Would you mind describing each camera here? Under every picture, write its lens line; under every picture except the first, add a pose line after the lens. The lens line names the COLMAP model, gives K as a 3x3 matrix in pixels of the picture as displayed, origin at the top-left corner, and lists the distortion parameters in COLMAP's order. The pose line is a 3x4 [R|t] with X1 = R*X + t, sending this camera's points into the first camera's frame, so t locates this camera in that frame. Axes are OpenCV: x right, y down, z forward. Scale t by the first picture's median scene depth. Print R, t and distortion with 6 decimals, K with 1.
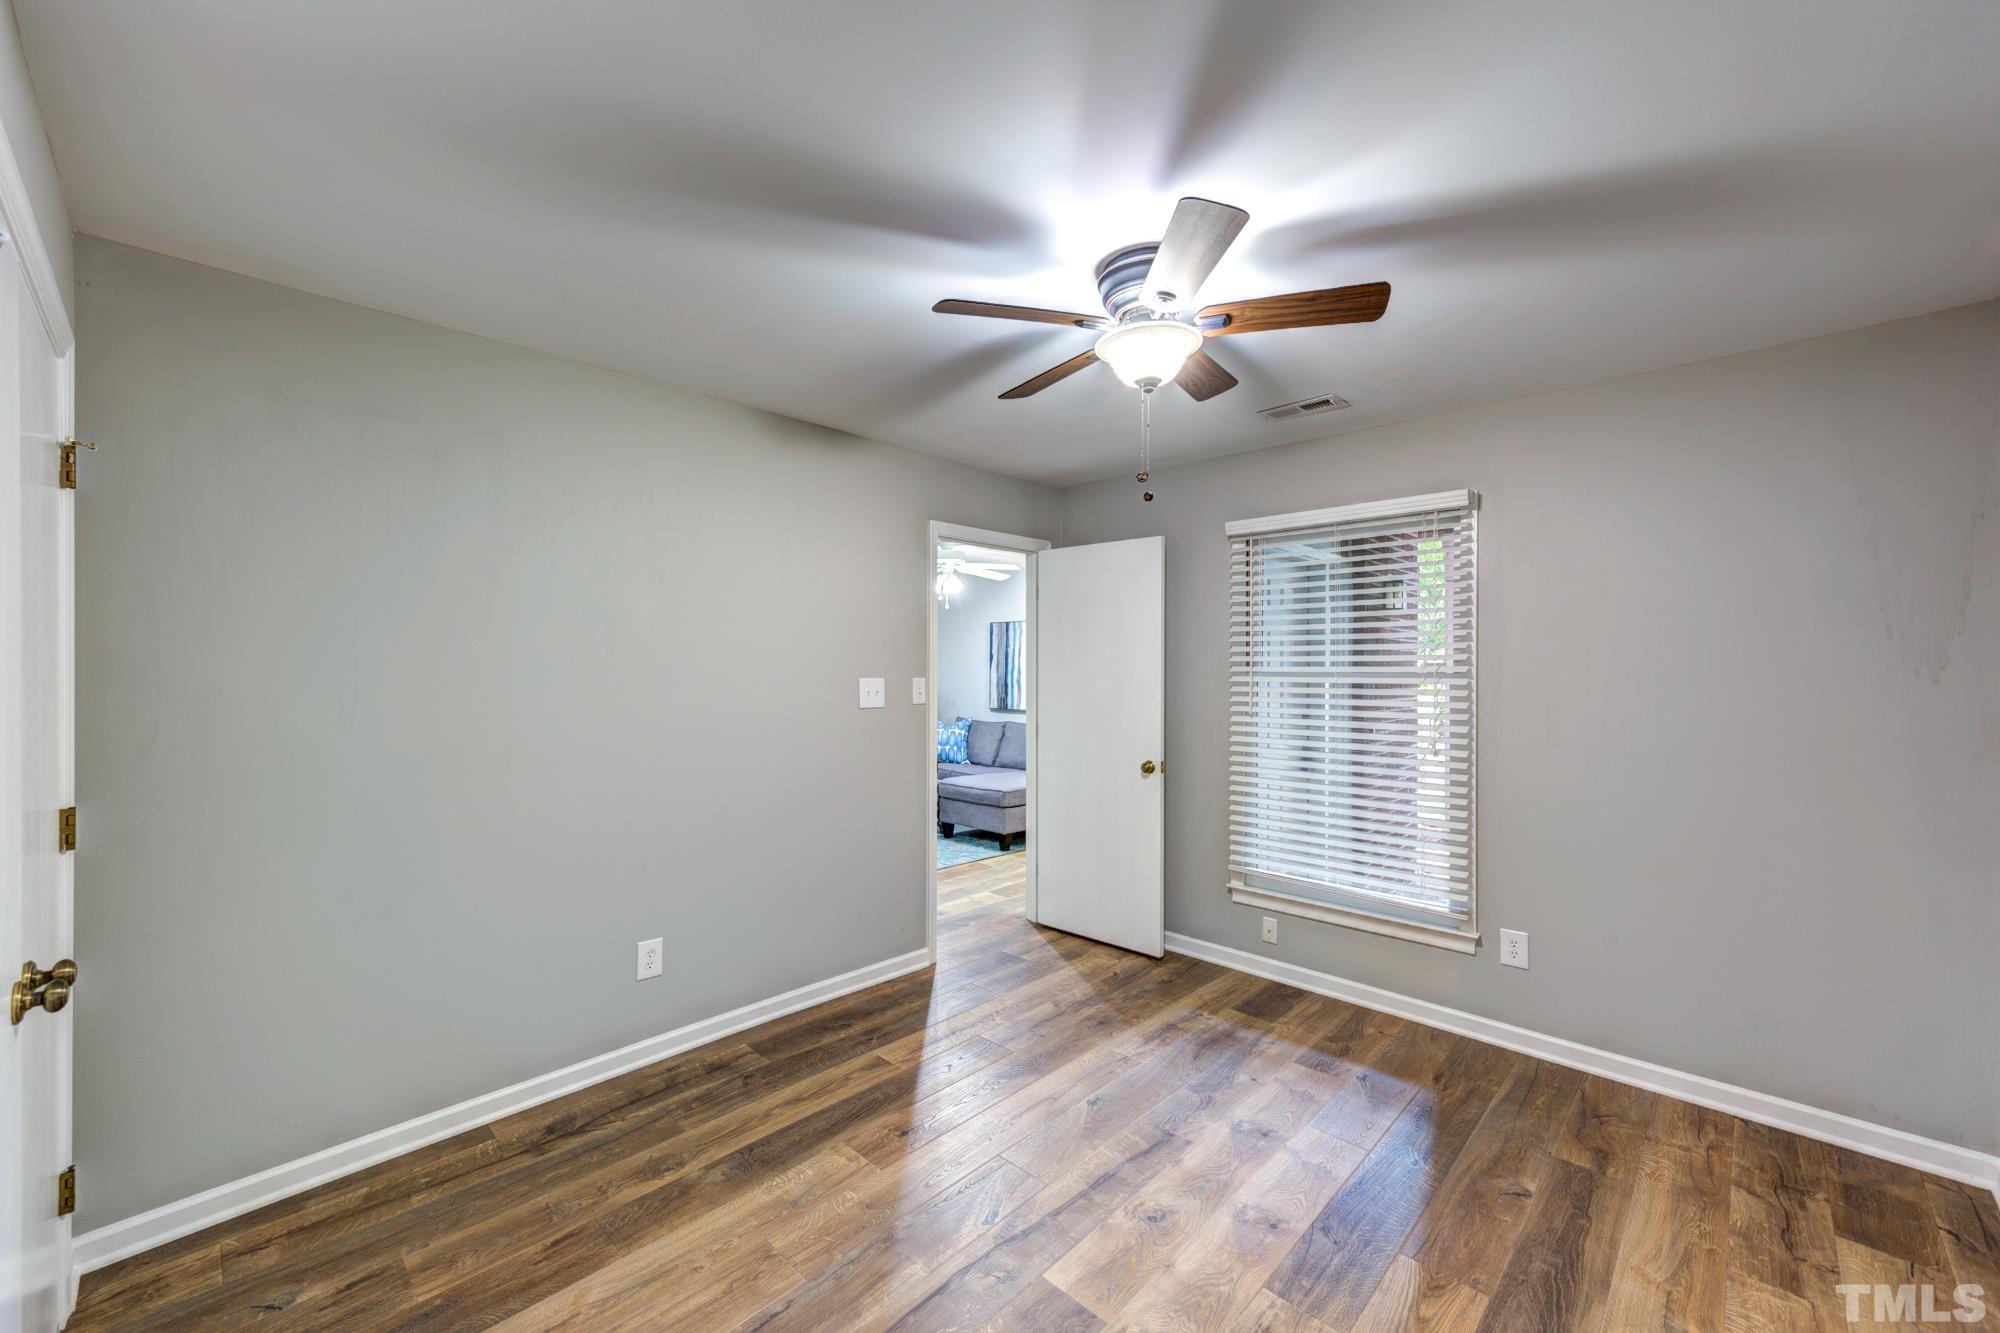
lens RADIAL K [[782.4, 0, 995.5], [0, 782.4, 671.1], [0, 0, 1]] dist [0.012560, -0.003215]
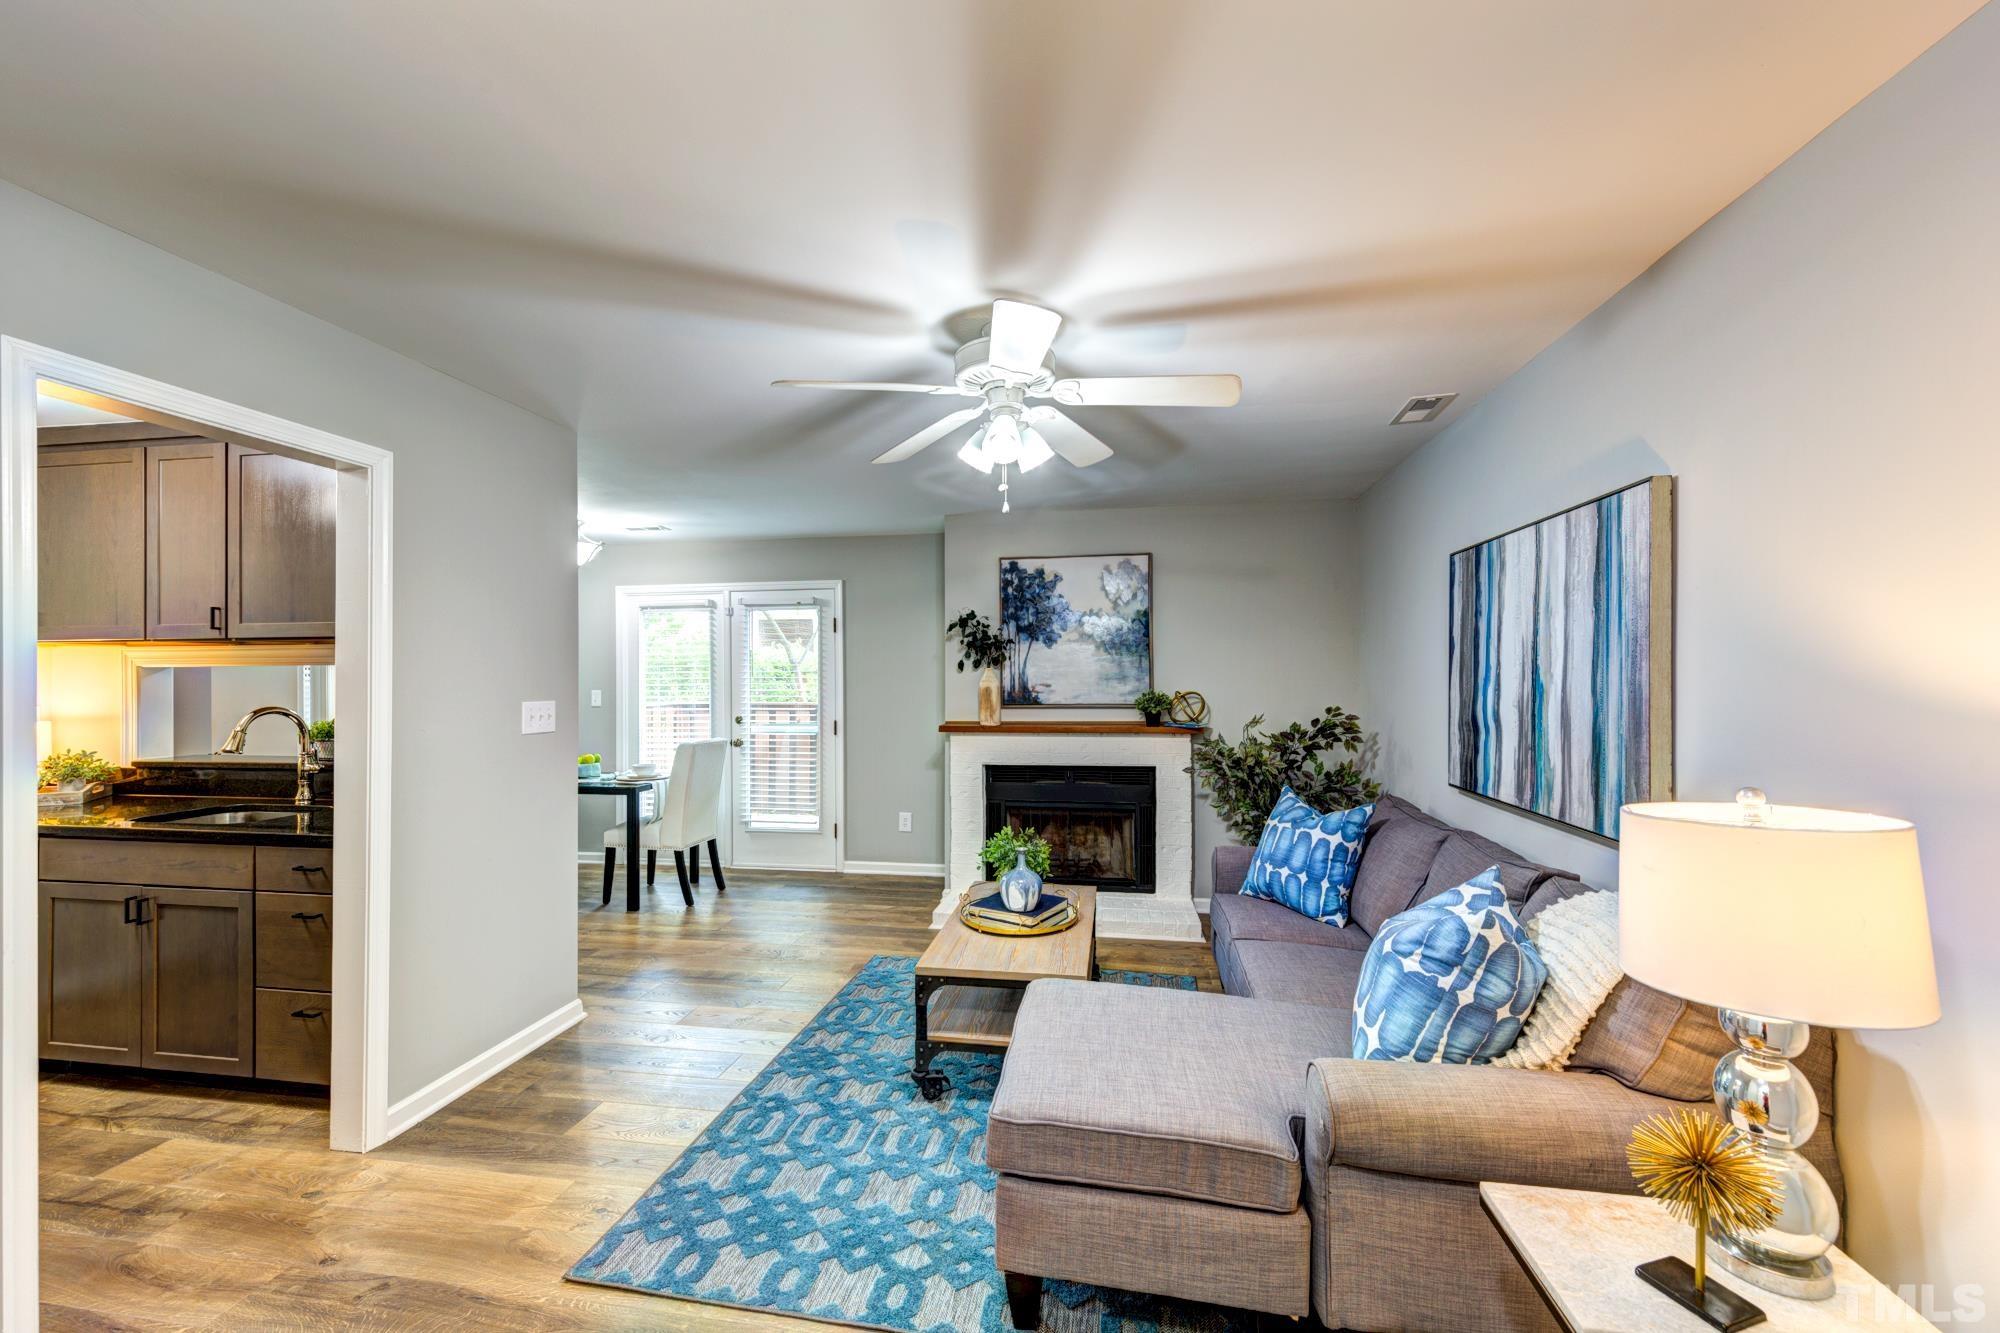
lens RADIAL K [[782.4, 0, 999.5], [0, 782.4, 671.3], [0, 0, 1]] dist [0.012560, -0.003215]
pose [[0.567604, -0.008207, -0.823261, 0.539904], [0.002319, 0.999962, -0.008369, -0.009354], [0.823298, 0.002841, 0.567602, 1.836844]]
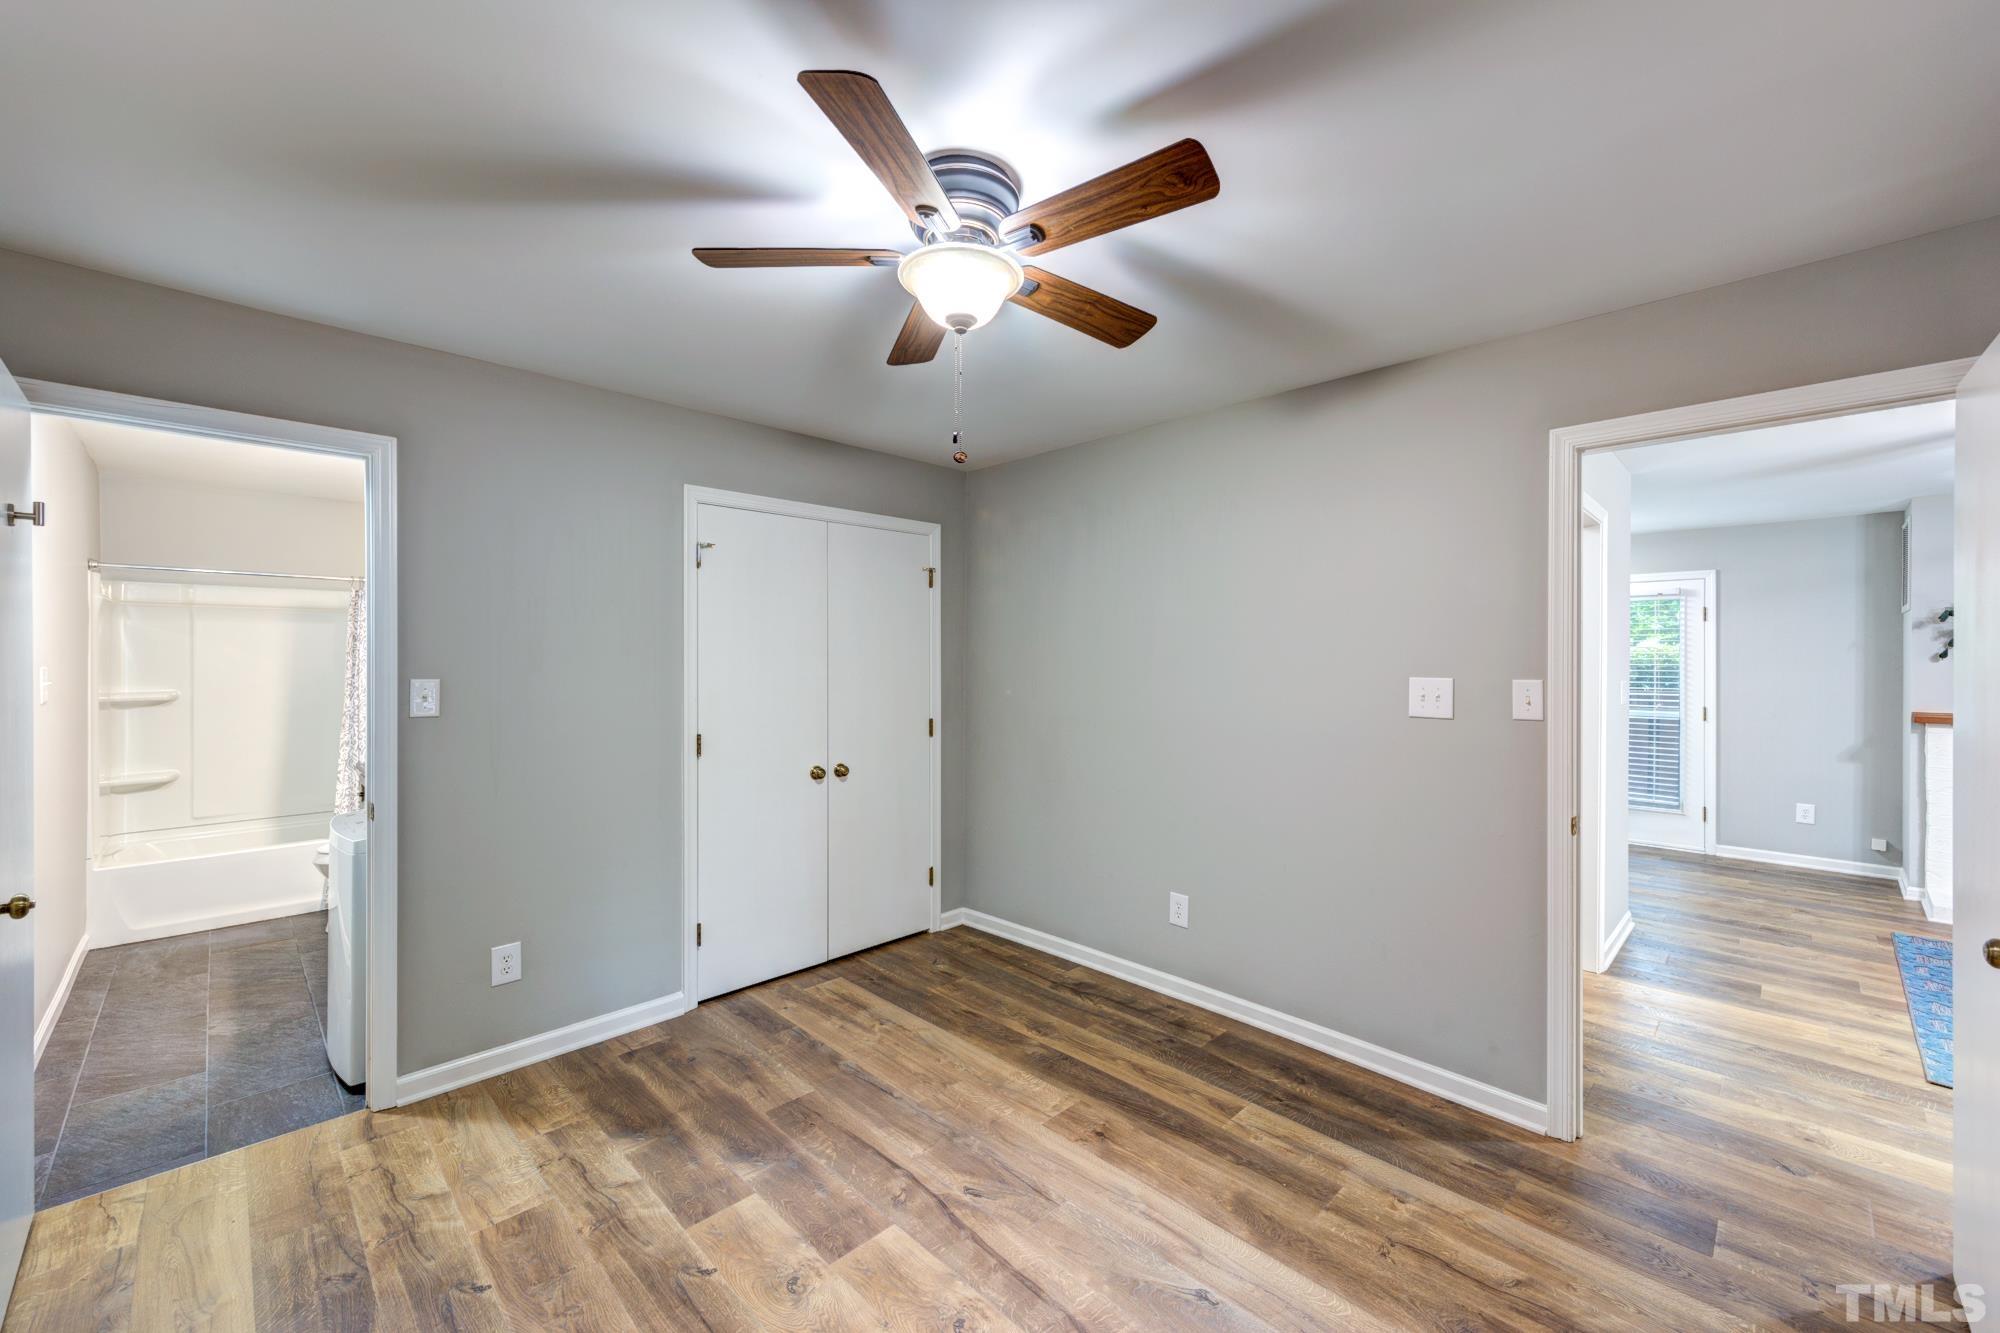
lens RADIAL K [[782.4, 0, 1005.4], [0, 782.4, 661.5], [0, 0, 1]] dist [0.012560, -0.003215]
pose [[-0.015660, 0.000140, -0.999877, 0.762768], [-0.009589, 0.999954, 0.000290, -0.003008], [0.999831, 0.009593, -0.015658, 0.780536]]
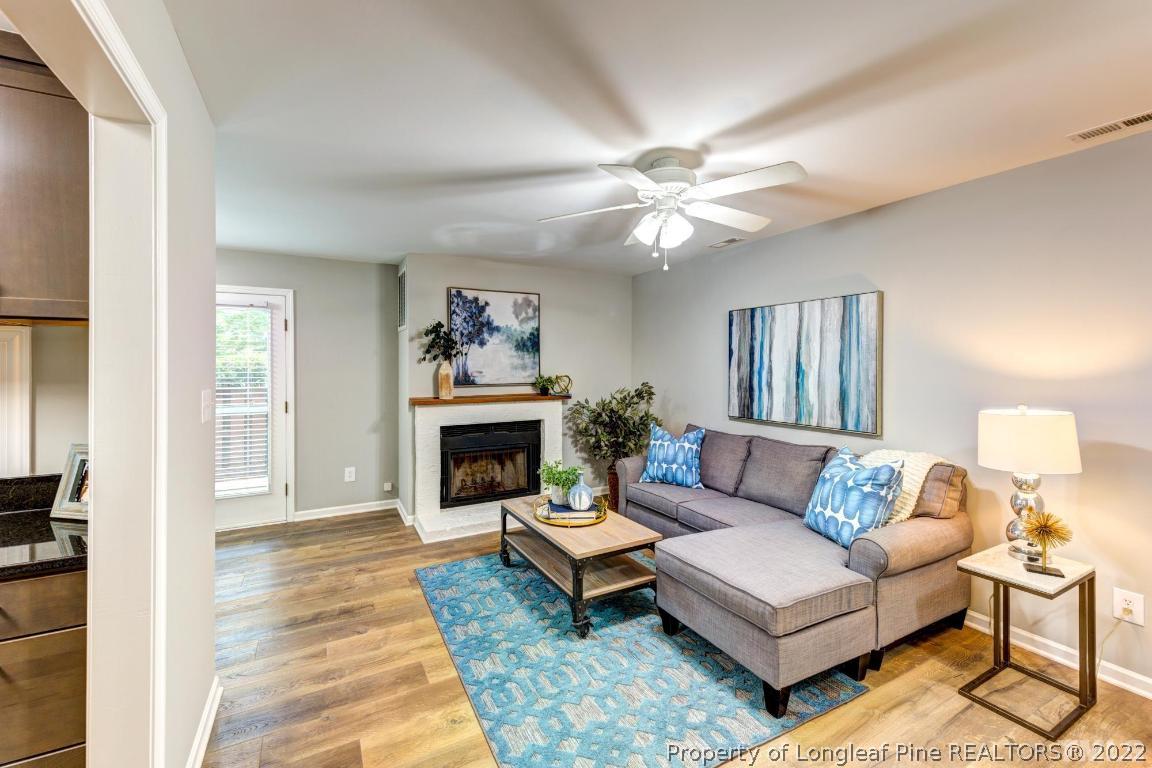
lens RADIAL K [[472.4, 0, 566.5], [0, 472.4, 364.6], [0, 0, 1]] dist [0.007117, -0.000084]
pose [[0.952572, -0.002622, -0.304301, -0.054553], [0.001370, 0.999990, -0.004328, -0.011081], [0.304309, 0.003706, 0.952566, 1.442400]]
